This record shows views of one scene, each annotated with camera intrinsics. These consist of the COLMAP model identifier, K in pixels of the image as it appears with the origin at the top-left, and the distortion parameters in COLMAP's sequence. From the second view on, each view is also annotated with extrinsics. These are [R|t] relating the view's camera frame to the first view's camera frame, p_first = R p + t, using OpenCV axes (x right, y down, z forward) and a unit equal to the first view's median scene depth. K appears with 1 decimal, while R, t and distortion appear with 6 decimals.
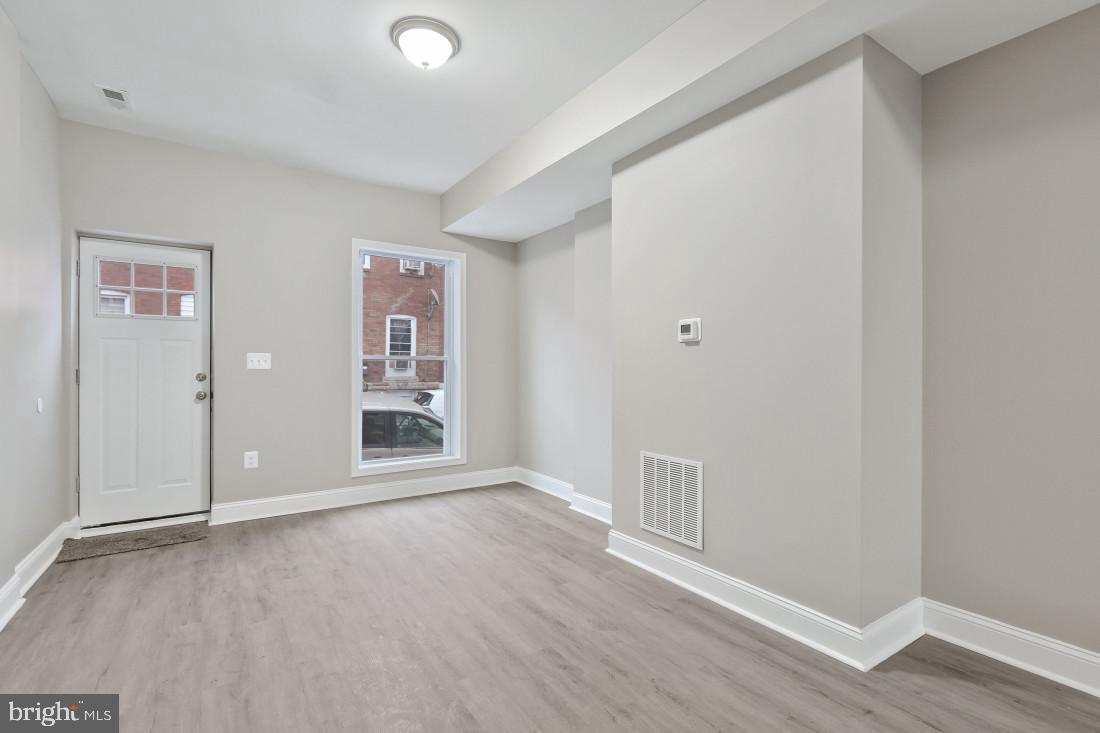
lens RADIAL K [[498.8, 0, 548.7], [0, 498.8, 369.4], [0, 0, 1]] dist [0.001357, 0.000500]
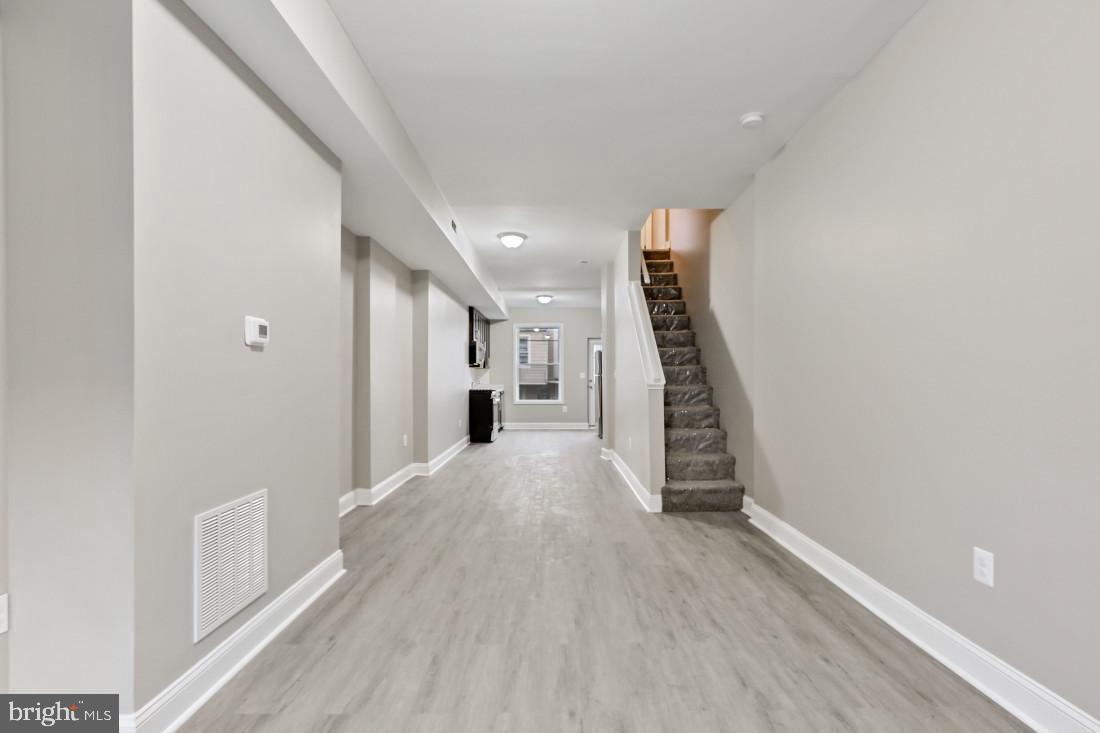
lens RADIAL K [[498.8, 0, 548.7], [0, 498.8, 369.4], [0, 0, 1]] dist [0.001357, 0.000500]
pose [[-0.822227, 0.008026, 0.569104, -0.467274], [0.001415, 0.999926, -0.012058, -0.006176], [-0.569159, -0.009109, -0.822177, 1.140630]]
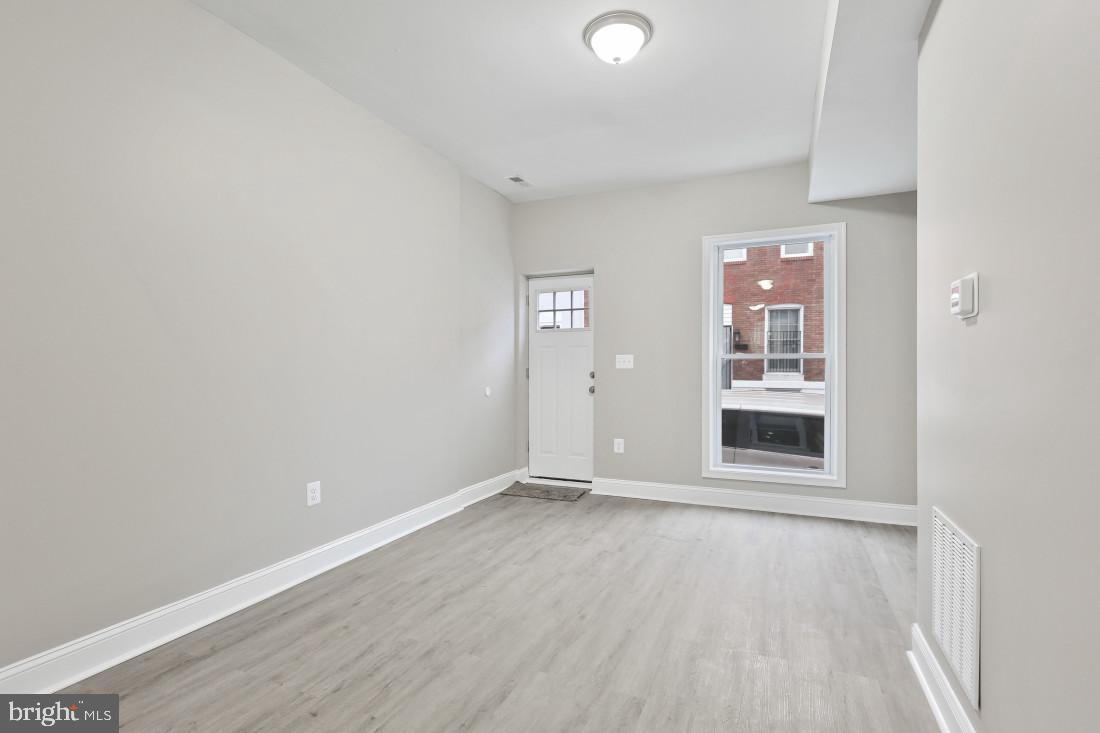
lens RADIAL K [[519.1, 0, 562.1], [0, 519.1, 371.0], [0, 0, 1]] dist [-0.000633, 0.000111]
pose [[0.540546, 0.003118, -0.841309, 0.421172], [-0.000919, 0.999995, 0.003116, 0.001780], [0.841314, -0.000911, 0.540546, 0.264241]]
